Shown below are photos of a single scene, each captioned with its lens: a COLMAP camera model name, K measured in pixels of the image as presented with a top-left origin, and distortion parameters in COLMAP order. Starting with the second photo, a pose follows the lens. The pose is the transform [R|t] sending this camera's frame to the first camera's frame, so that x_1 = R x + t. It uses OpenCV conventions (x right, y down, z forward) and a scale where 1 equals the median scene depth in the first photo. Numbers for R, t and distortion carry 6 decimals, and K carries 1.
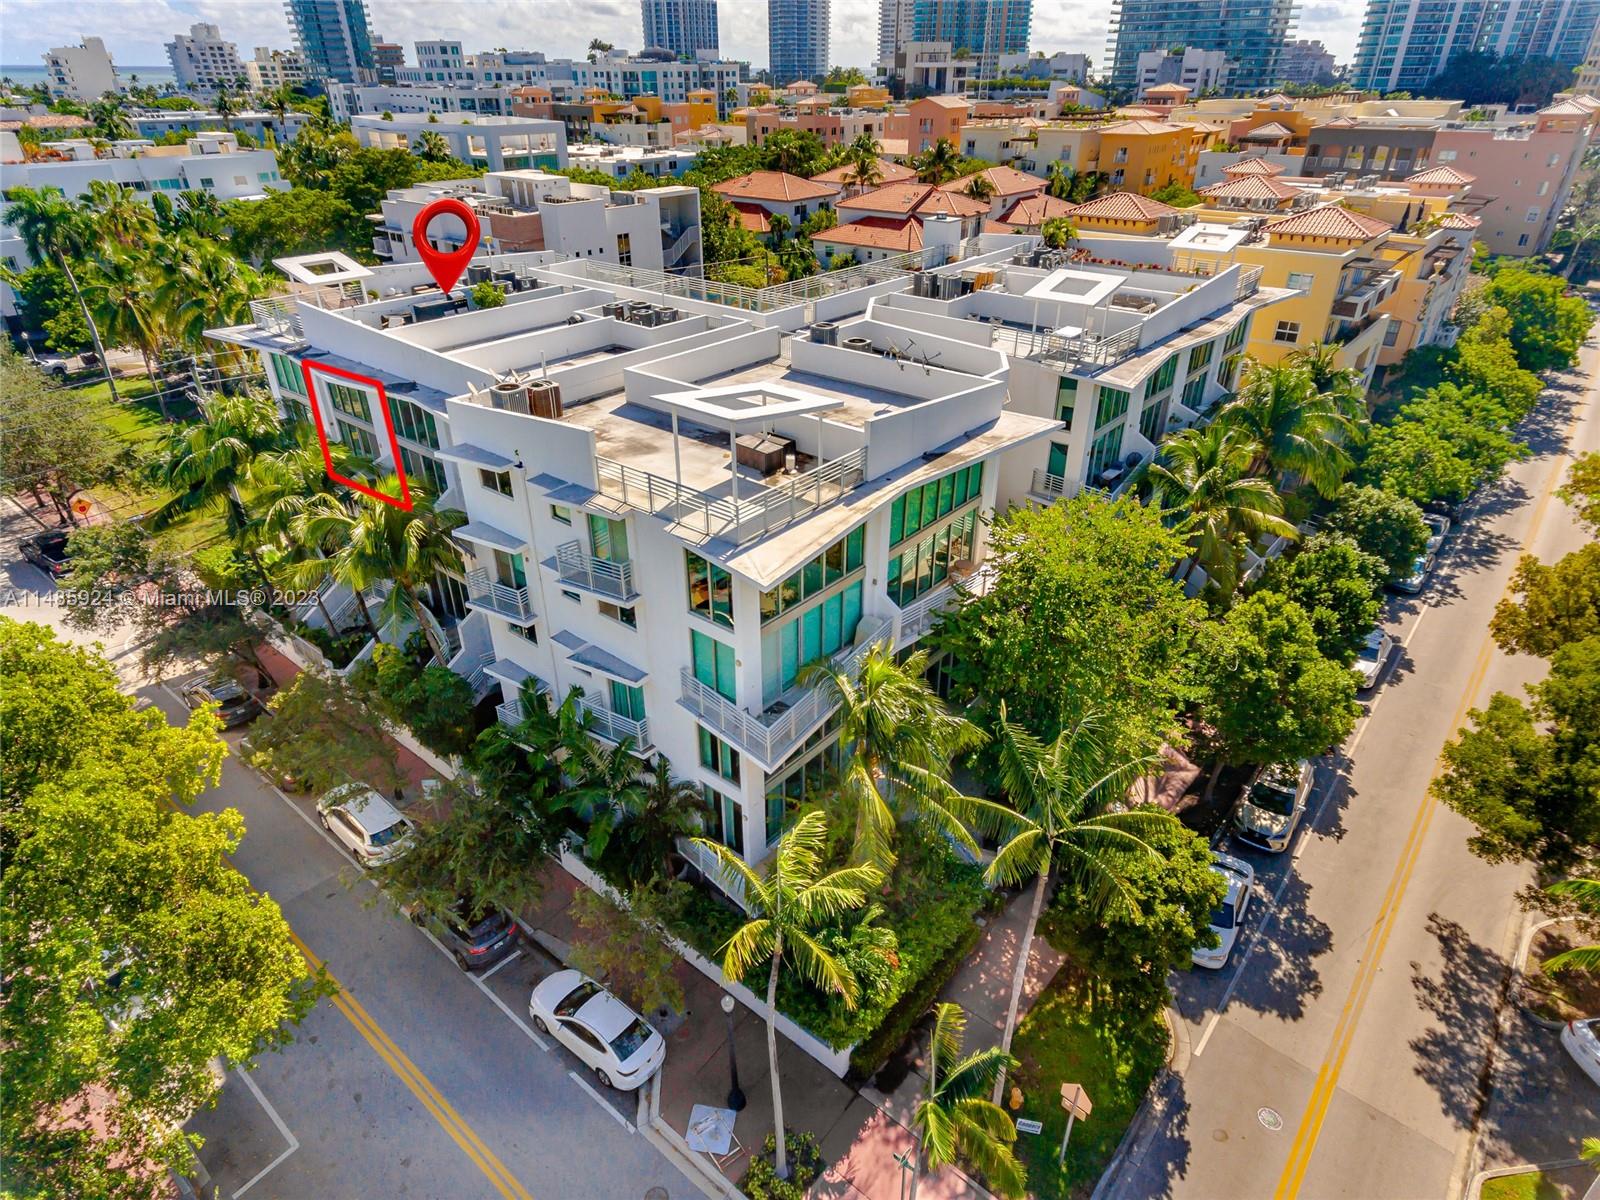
lens RADIAL K [[933.6, 0, 794.1], [0, 933.6, 623.7], [0, 0, 1]] dist [0.006604, 0.000843]
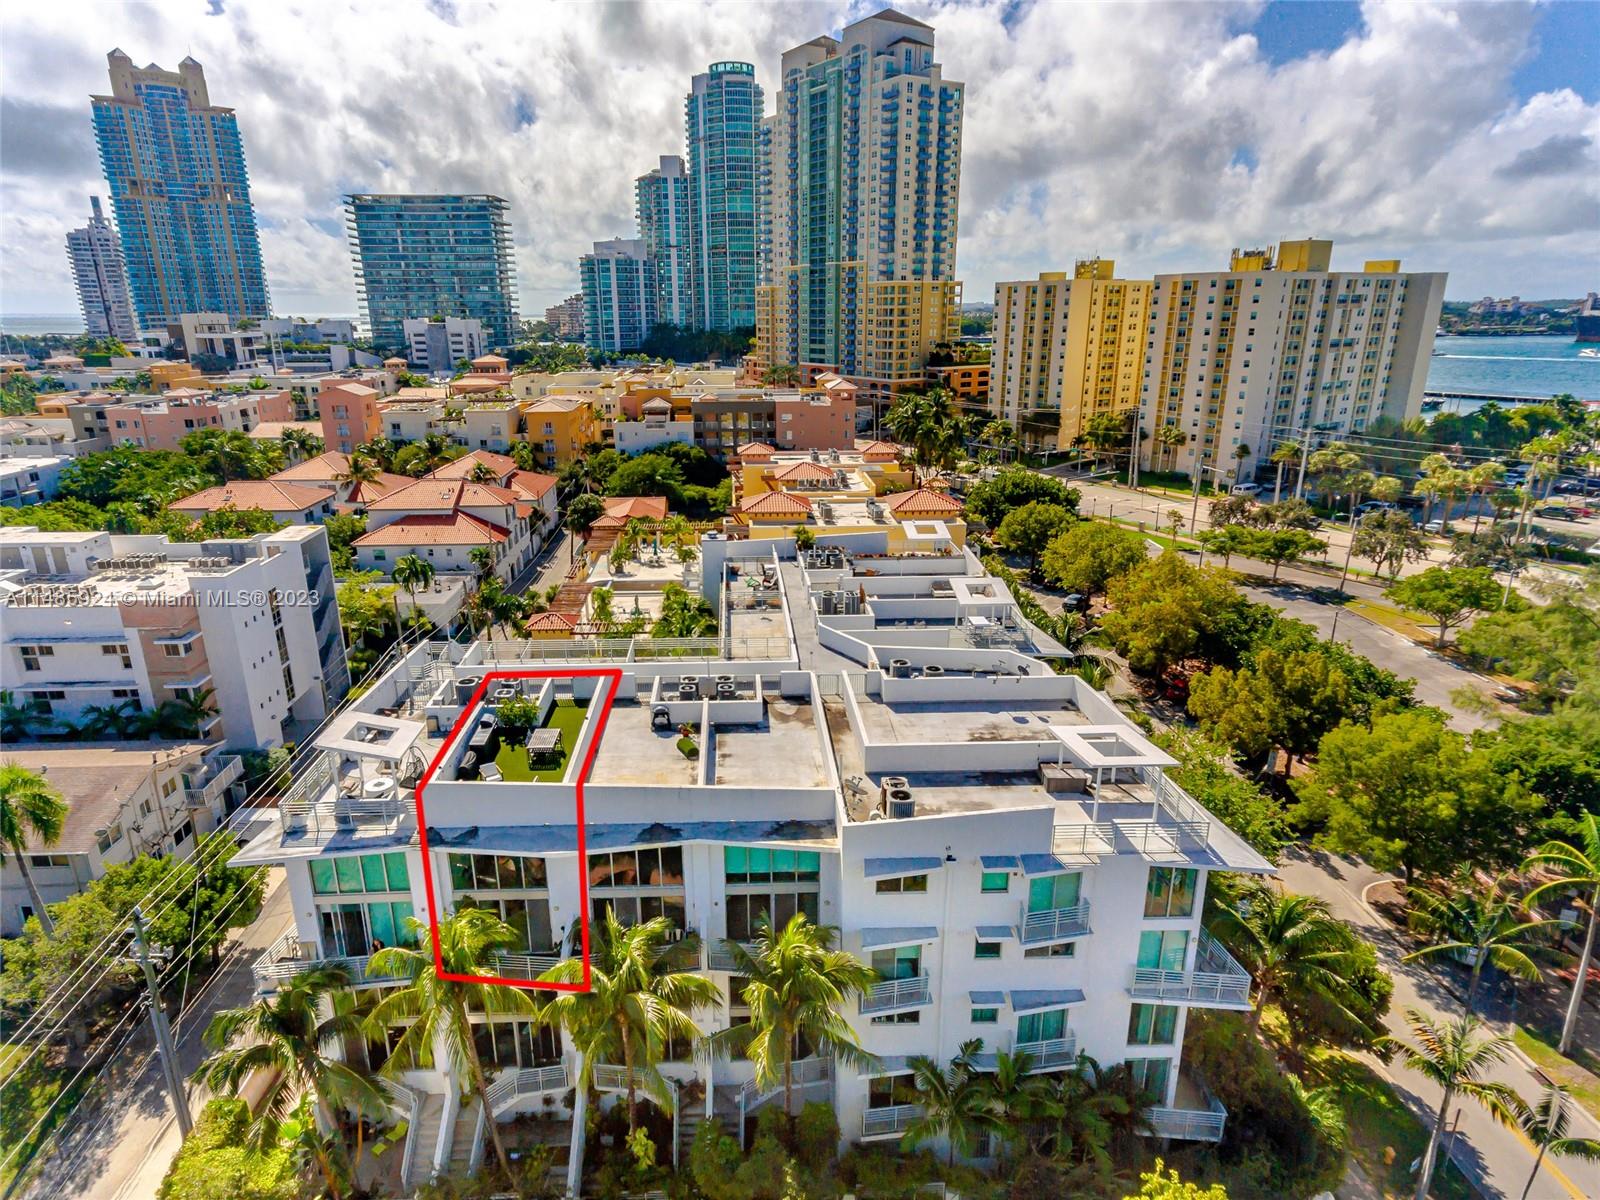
lens RADIAL K [[933.6, 0, 794.1], [0, 933.6, 623.7], [0, 0, 1]] dist [0.006604, 0.000843]
pose [[0.729277, -0.210011, 0.651192, -0.105001], [0.345728, 0.934400, -0.085838, -0.038366], [-0.590447, 0.287735, 0.754043, 0.019192]]
